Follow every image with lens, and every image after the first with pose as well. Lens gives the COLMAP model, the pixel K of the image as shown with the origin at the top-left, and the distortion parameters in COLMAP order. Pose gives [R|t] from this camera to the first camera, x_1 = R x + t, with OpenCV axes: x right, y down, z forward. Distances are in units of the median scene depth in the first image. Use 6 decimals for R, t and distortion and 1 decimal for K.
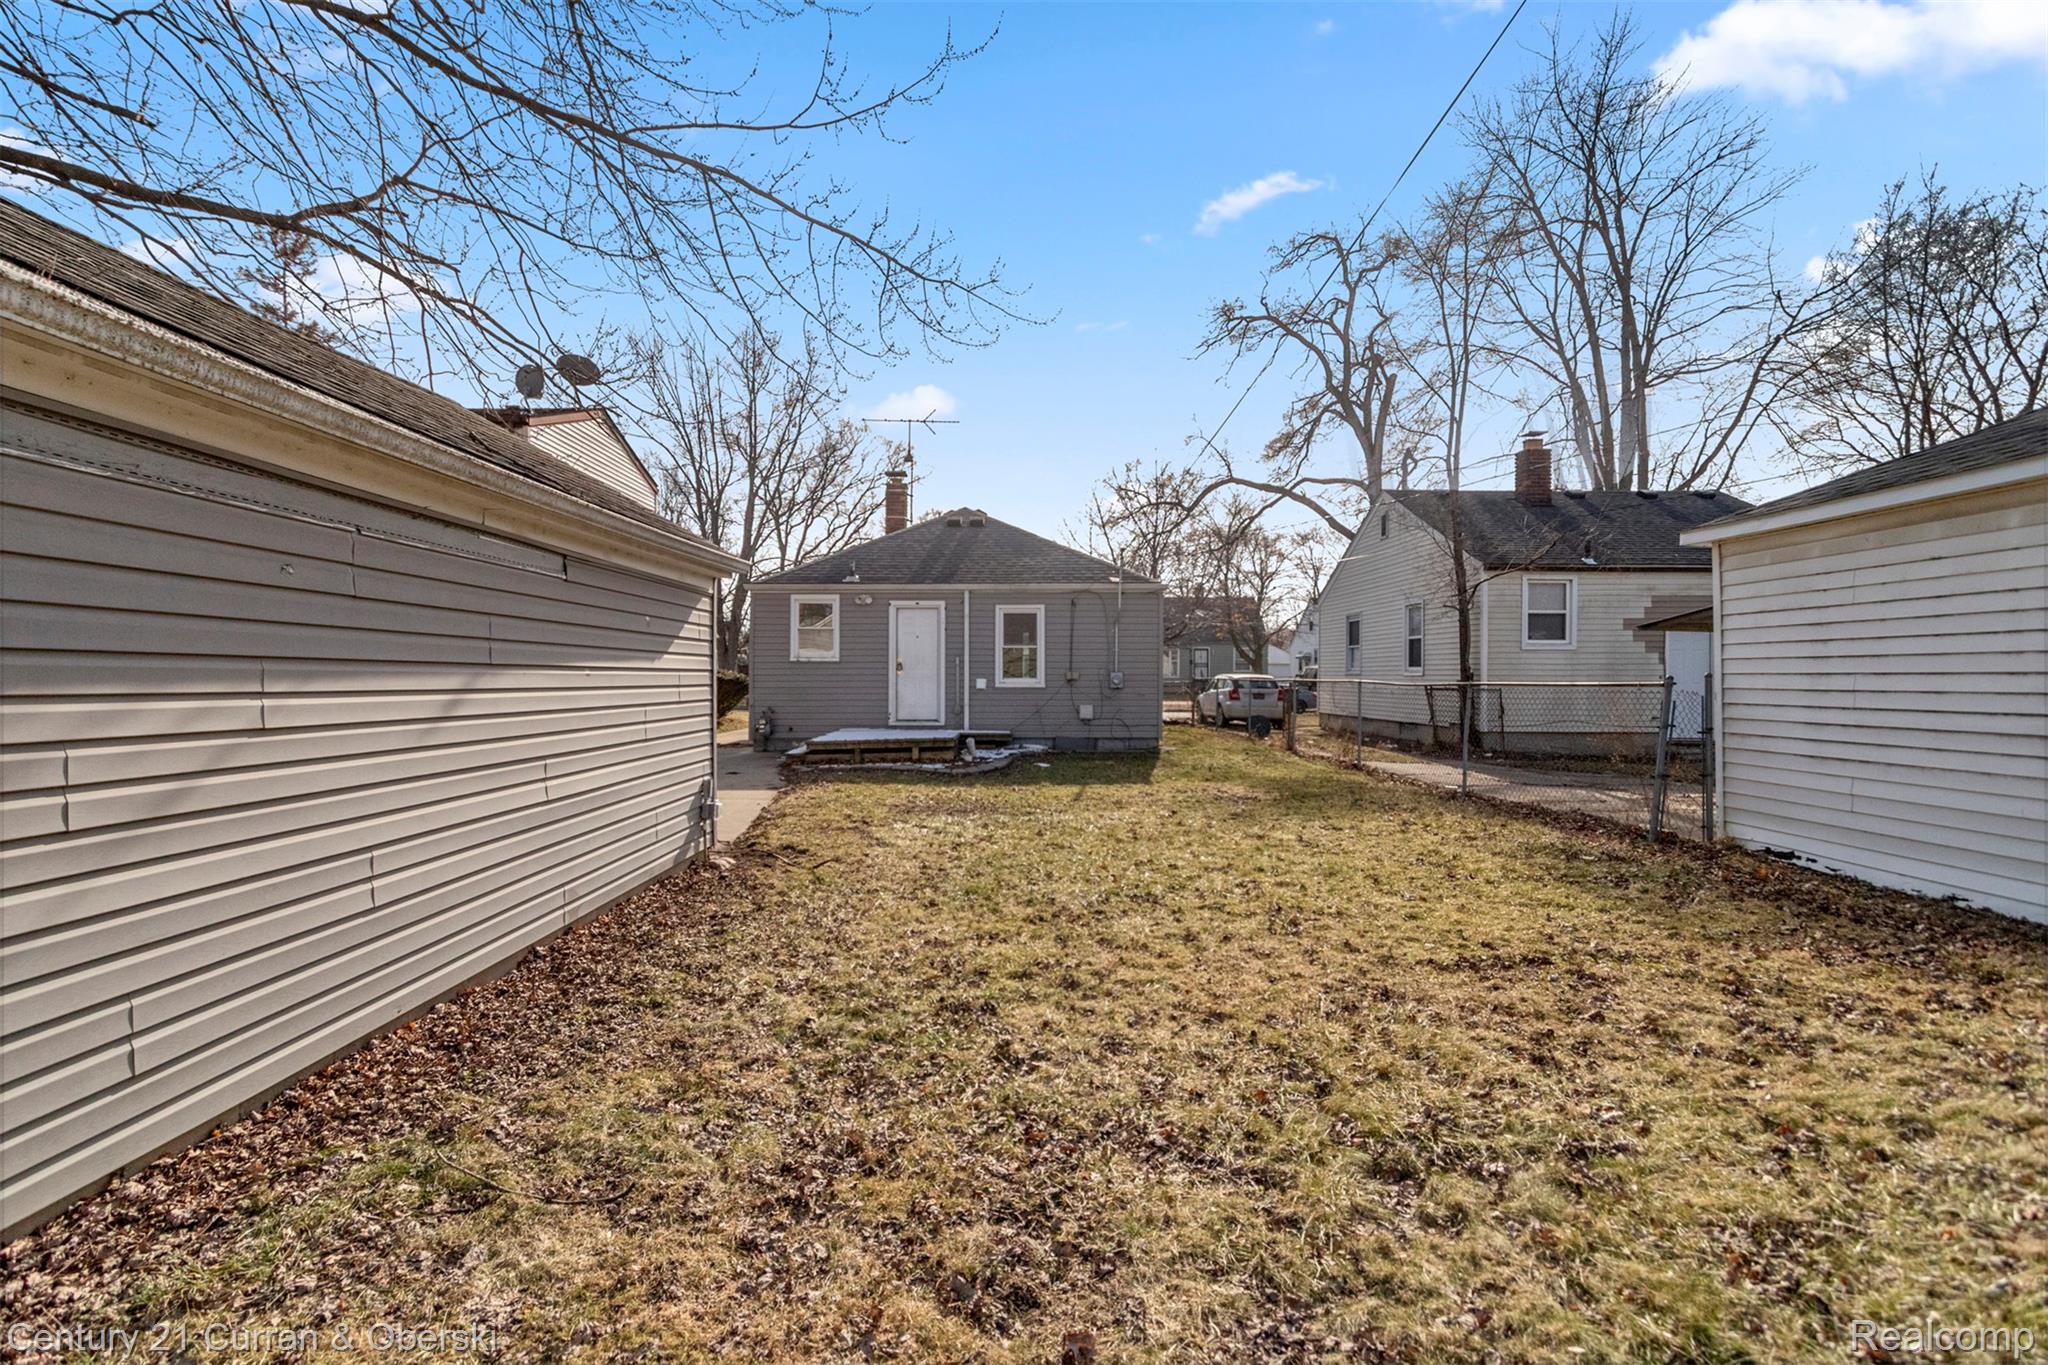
lens RADIAL K [[951.0, 0, 1029.6], [0, 951.0, 695.7], [0, 0, 1]] dist [-0.000440, 0.000549]
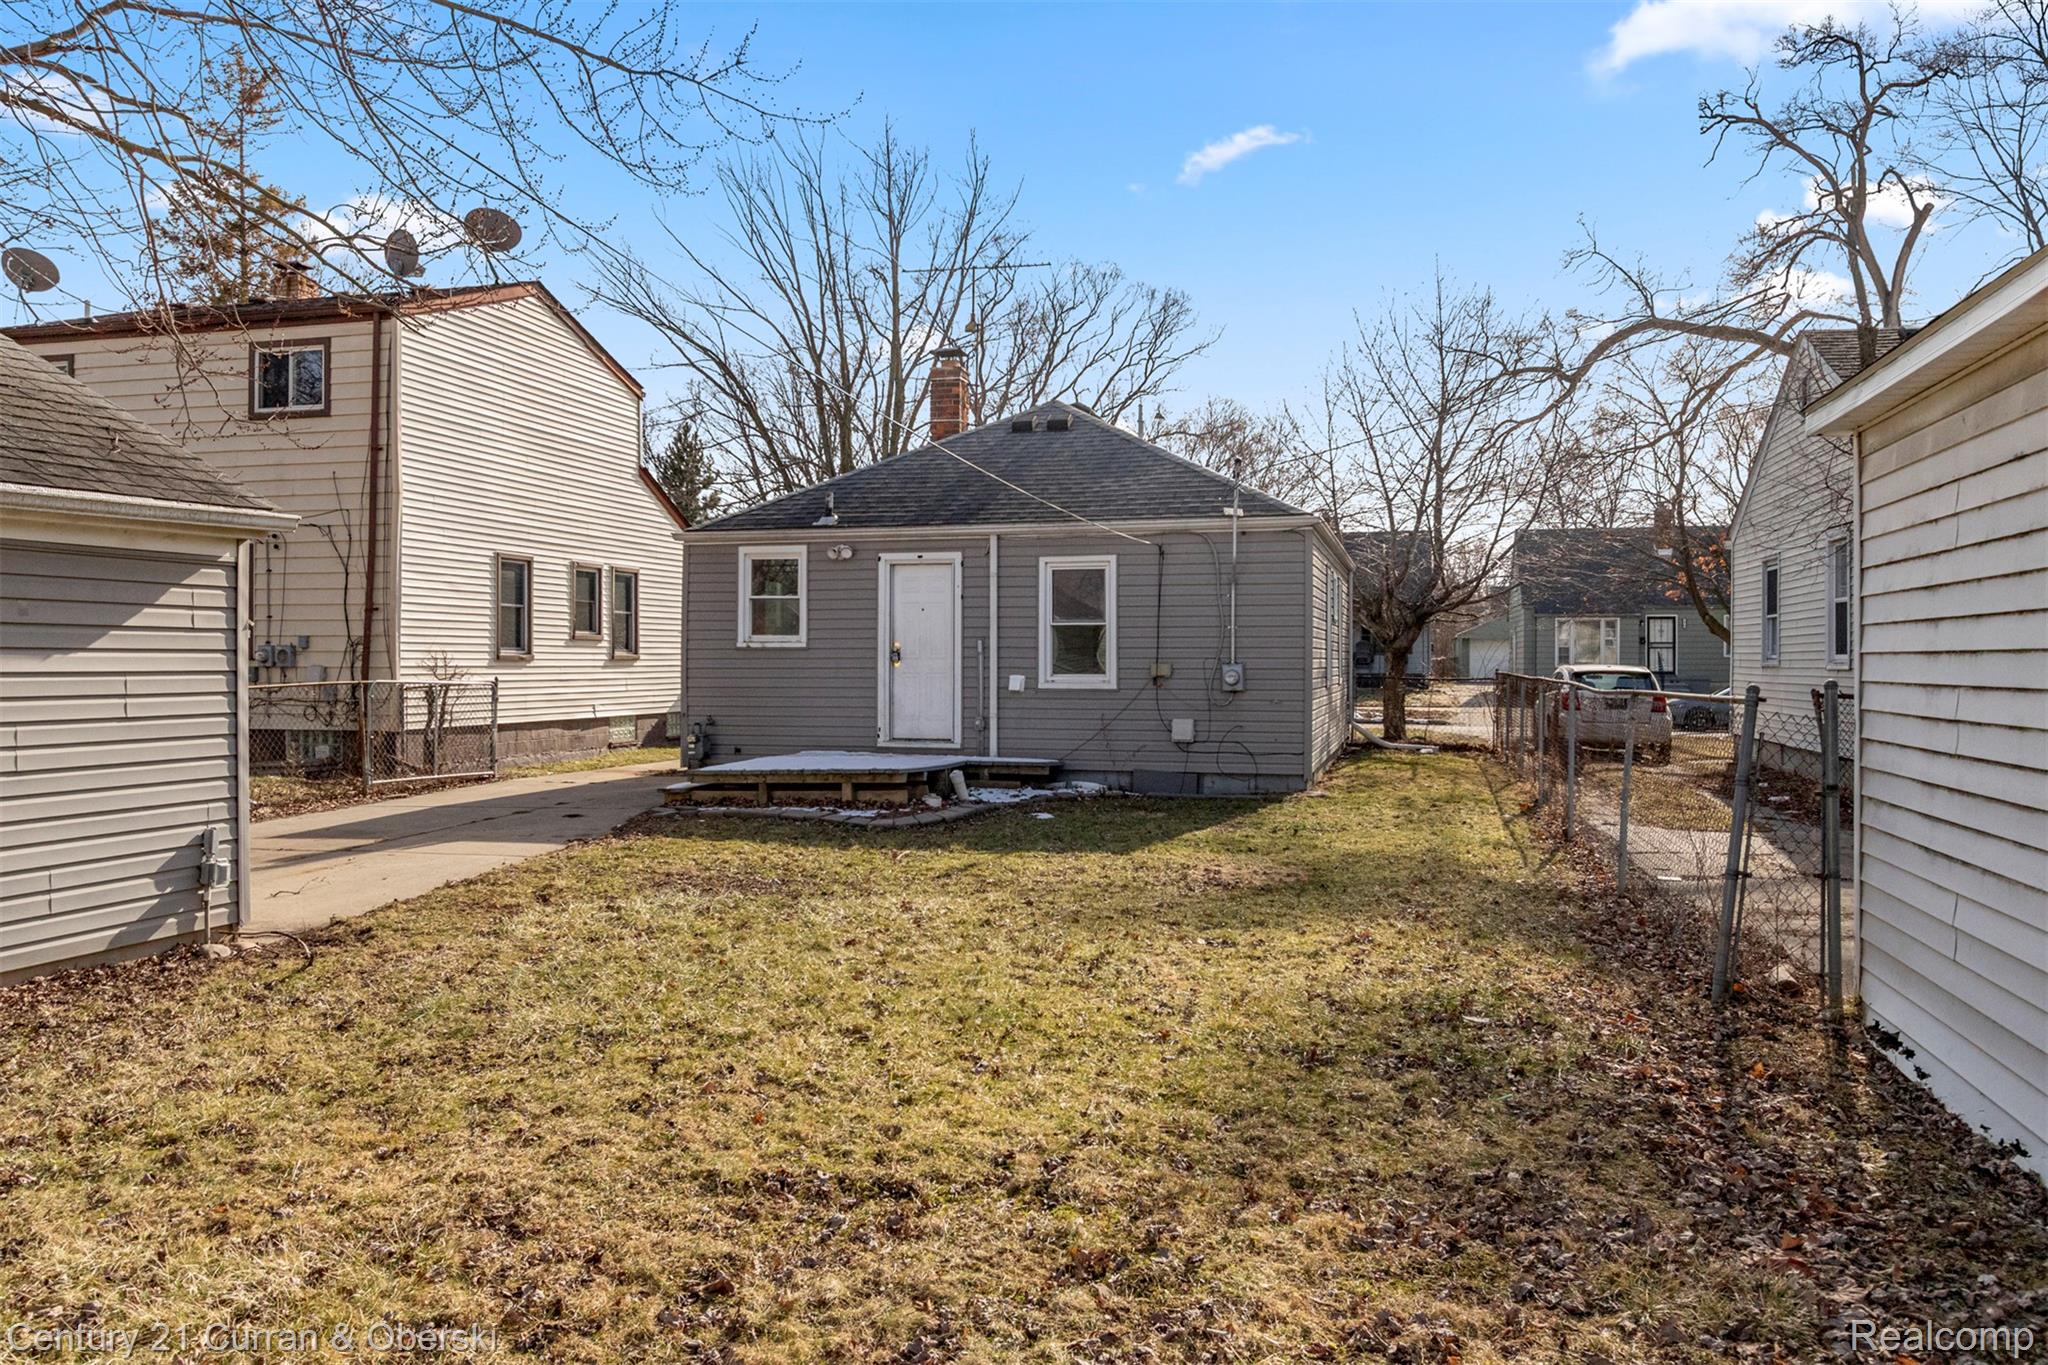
lens RADIAL K [[1529.9, 0, 1020.8], [0, 1529.9, 667.4], [0, 0, 1]] dist [0.008608, -0.000067]
pose [[0.963405, 0.001059, -0.268047, 0.222267], [-0.005579, 0.999855, -0.016099, -0.006542], [0.267991, 0.017006, 0.963271, 0.029938]]
